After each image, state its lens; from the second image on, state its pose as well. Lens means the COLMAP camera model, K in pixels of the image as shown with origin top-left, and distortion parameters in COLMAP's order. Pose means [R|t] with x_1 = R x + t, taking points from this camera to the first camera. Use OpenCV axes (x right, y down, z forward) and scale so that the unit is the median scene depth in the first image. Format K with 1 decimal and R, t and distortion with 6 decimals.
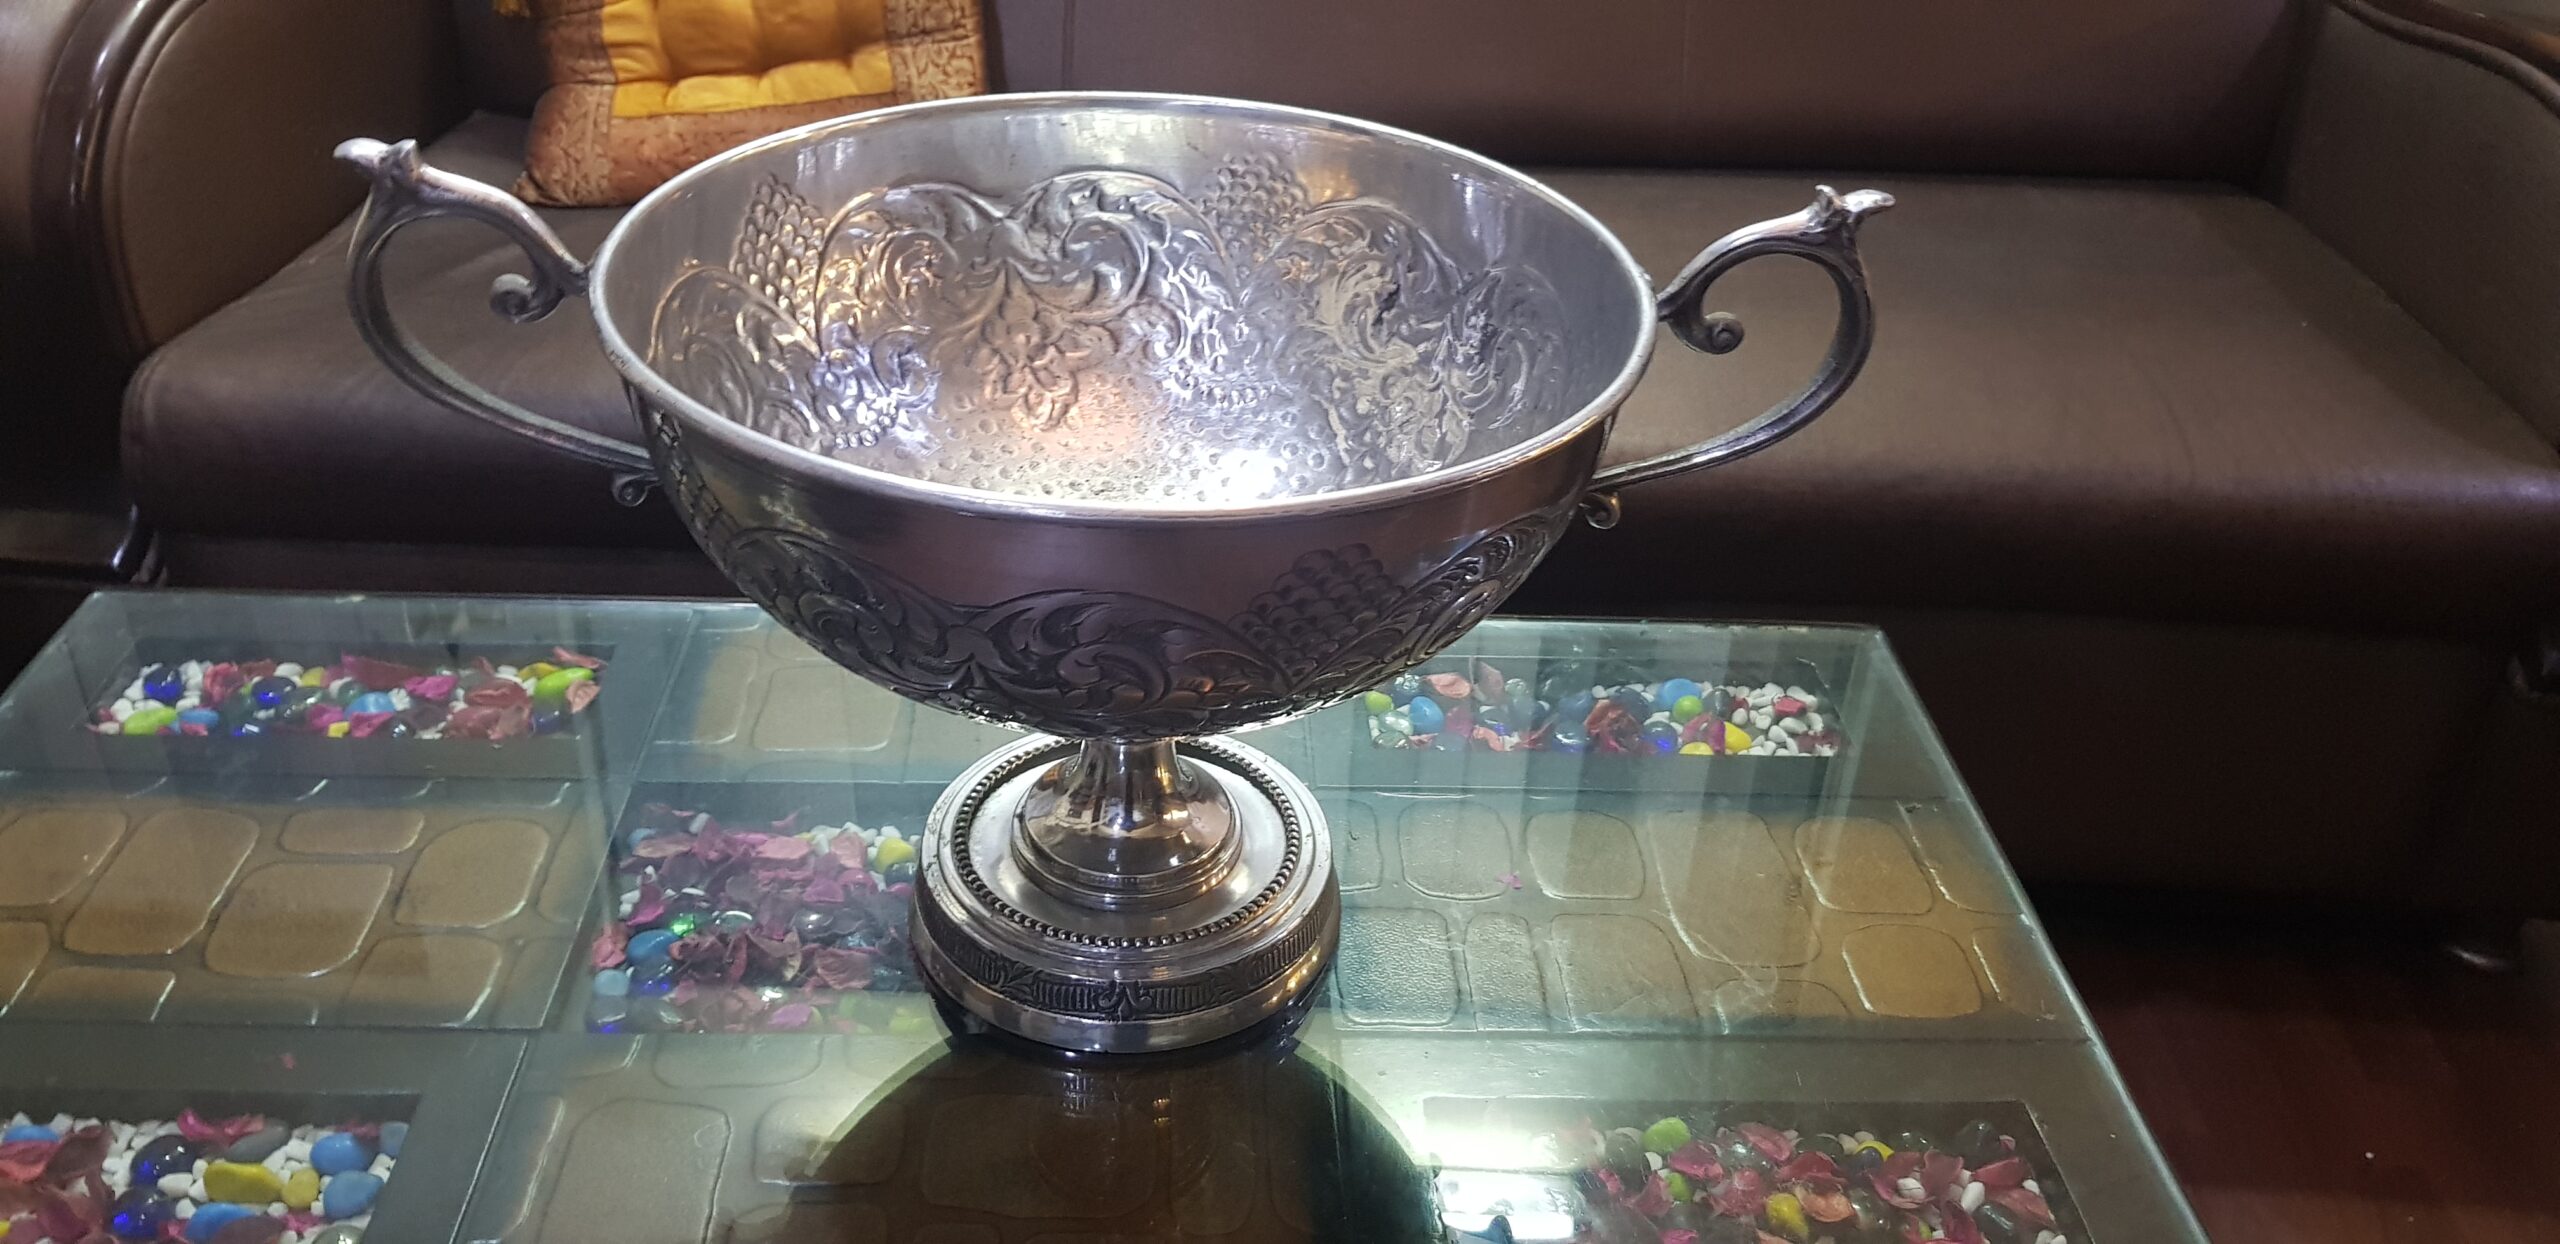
lens RADIAL K [[2003.1, 0, 1287.8], [0, 2003.1, 538.5], [0, 0, 1]] dist [0.112103, -0.223370]
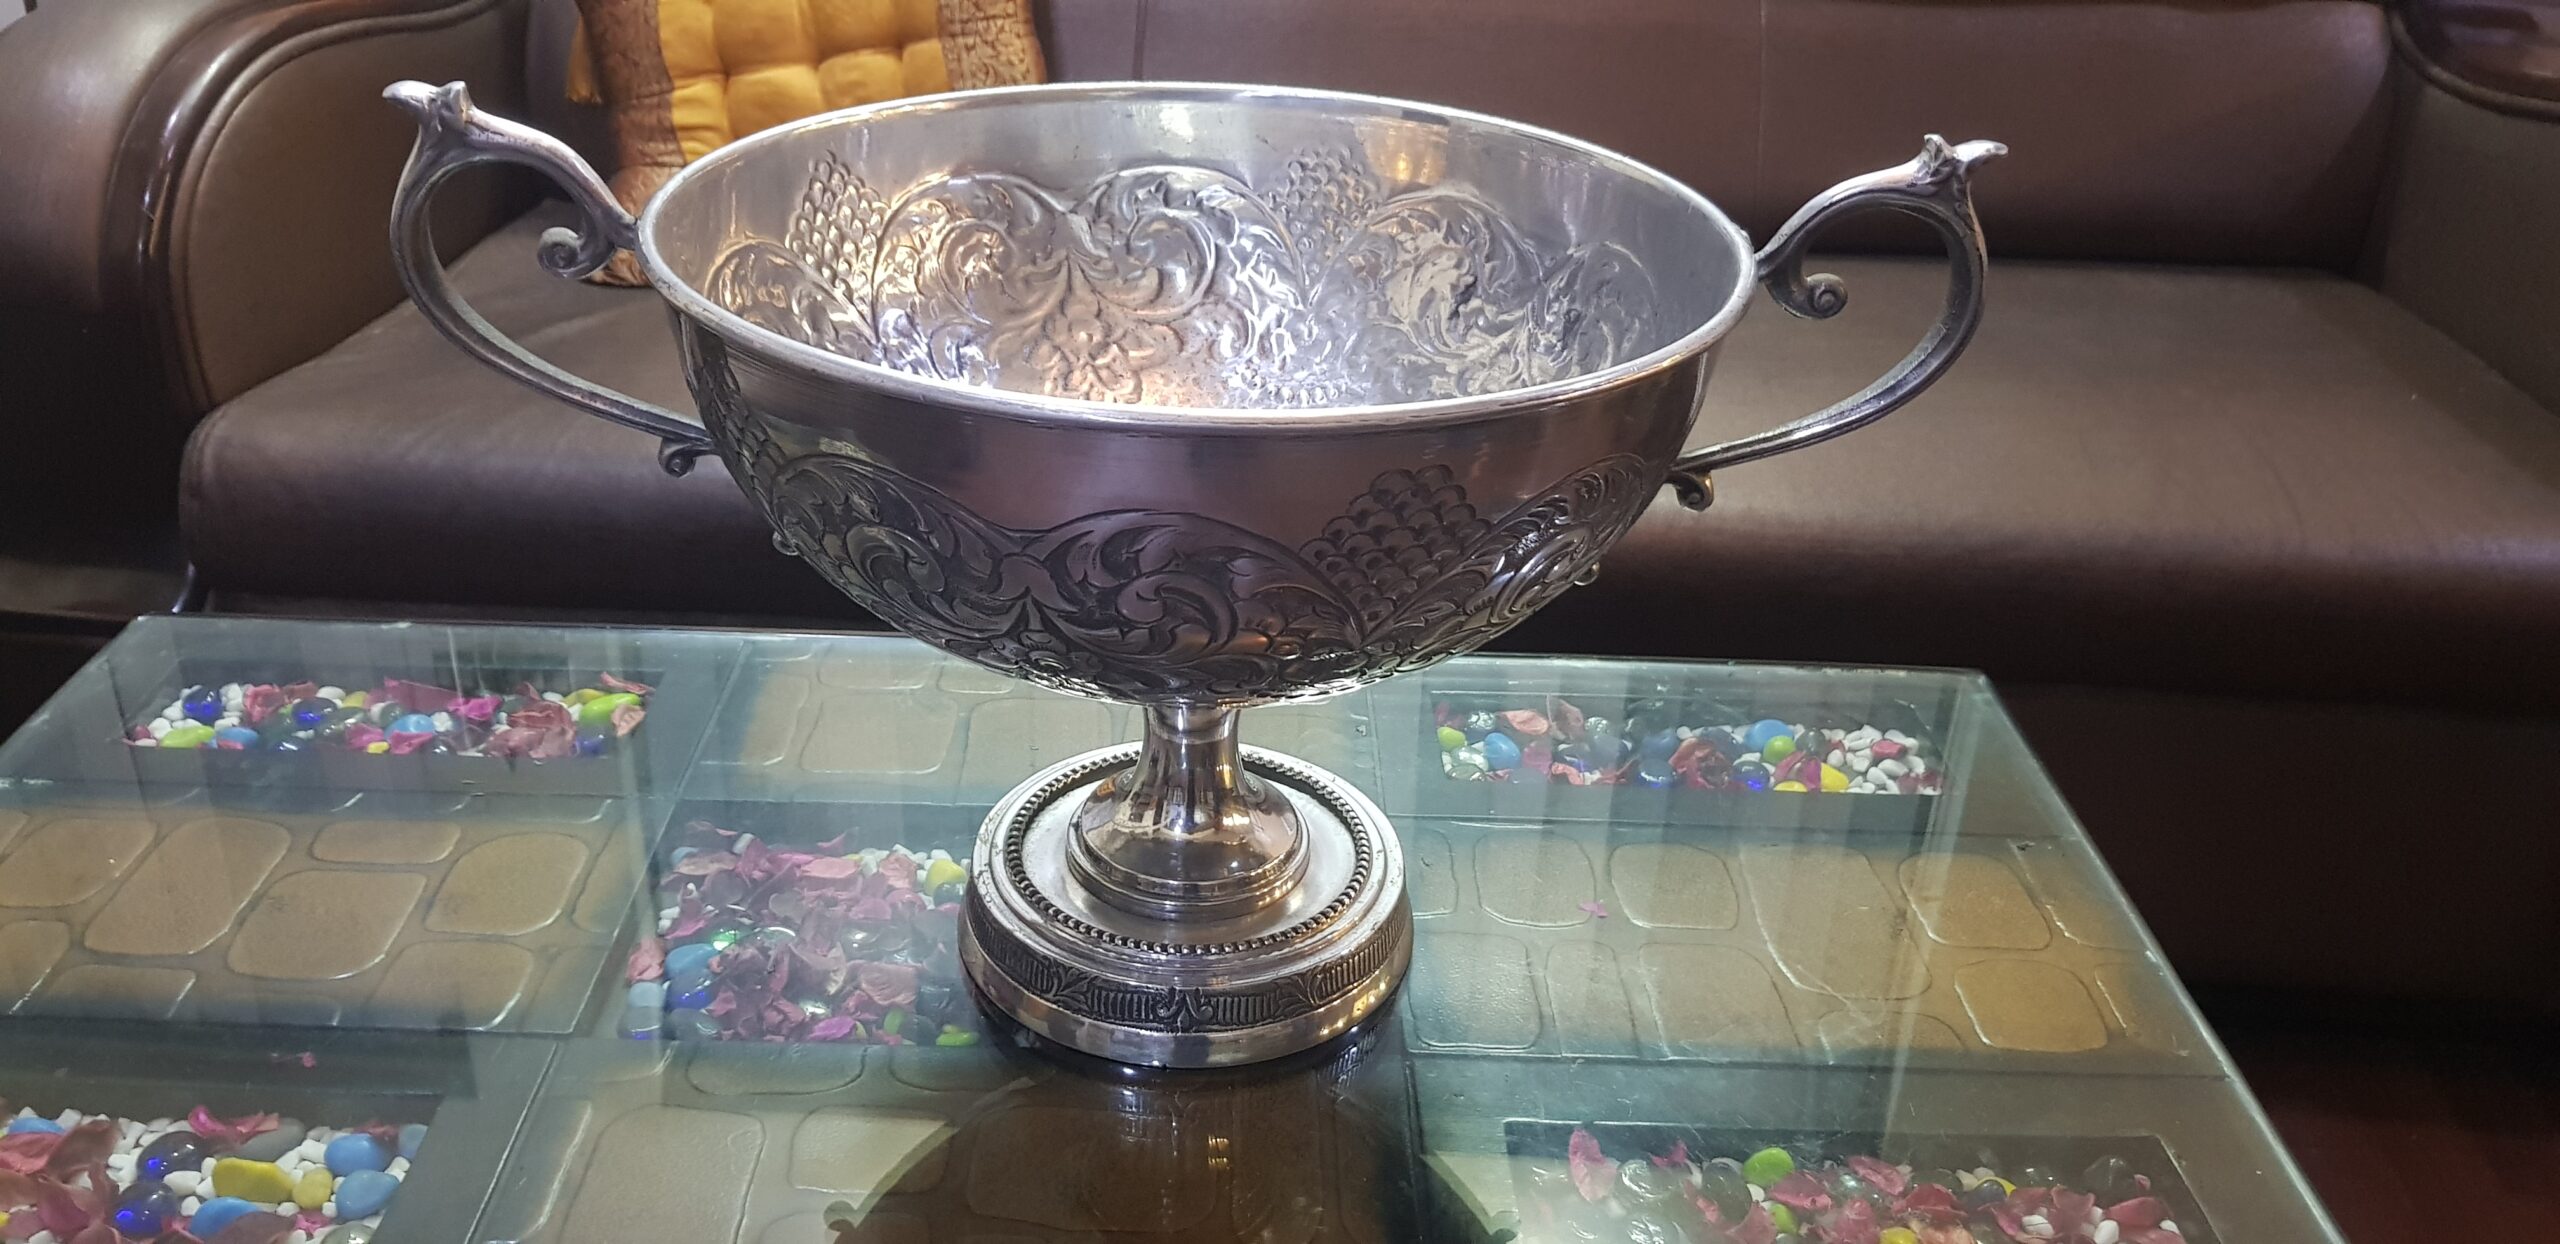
lens RADIAL K [[1989.9, 0, 1272.1], [0, 1989.9, 616.8], [0, 0, 1]] dist [0.116155, -0.249123]
pose [[0.999319, 0.004503, -0.036636, -0.006271], [-0.006779, 0.998038, -0.062239, 0.095363], [0.036284, 0.062445, 0.997389, 0.055514]]
